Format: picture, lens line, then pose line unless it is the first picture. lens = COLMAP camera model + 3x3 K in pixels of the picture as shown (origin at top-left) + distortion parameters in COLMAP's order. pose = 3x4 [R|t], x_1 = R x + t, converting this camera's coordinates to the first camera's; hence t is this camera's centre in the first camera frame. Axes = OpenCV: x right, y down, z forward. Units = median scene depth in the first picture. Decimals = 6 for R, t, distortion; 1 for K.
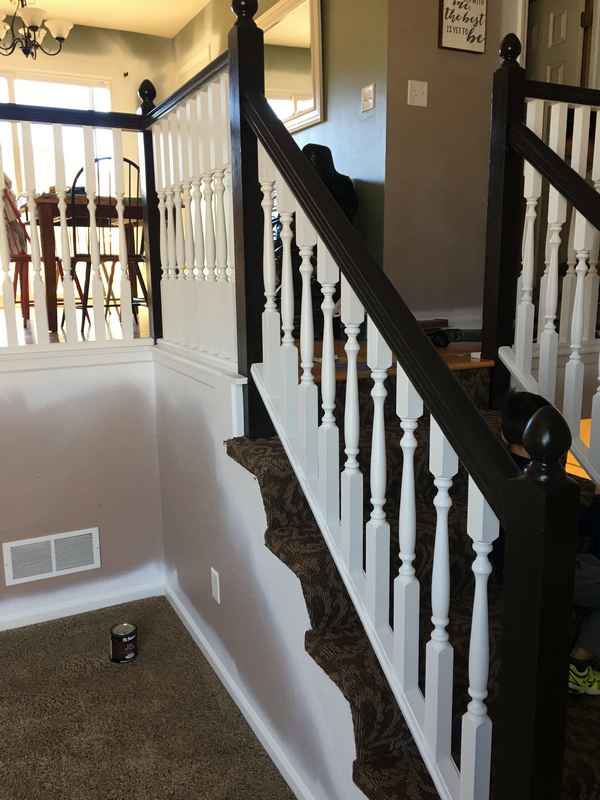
lens RADIAL K [[675.1, 0, 300.0], [0, 675.1, 400.0], [0, 0, 1]] dist [0.067724, -0.126181]
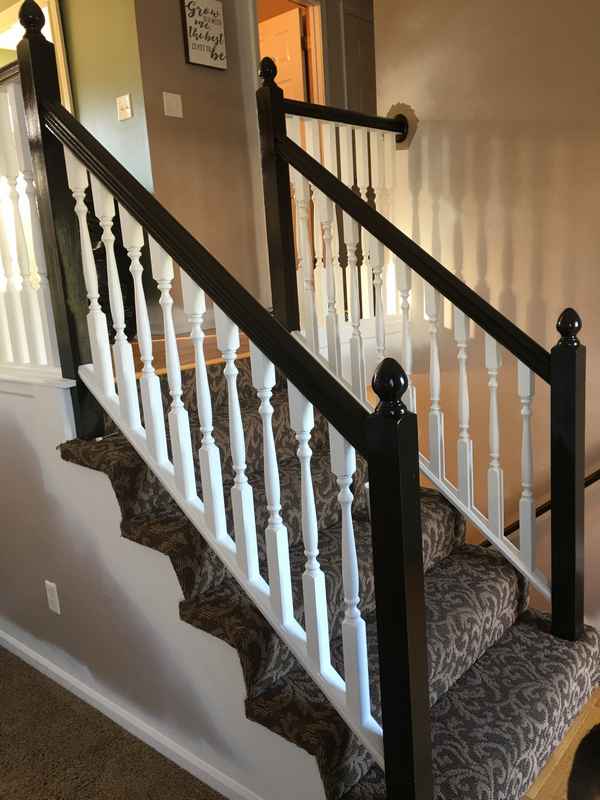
lens RADIAL K [[693.6, 0, 300.0], [0, 693.6, 400.0], [0, 0, 1]] dist [-0.010576, -0.009325]
pose [[0.922332, -0.122327, 0.366525, -0.152417], [0.126495, 0.991886, 0.012723, 0.026427], [-0.365107, 0.034629, 0.930321, -0.091349]]
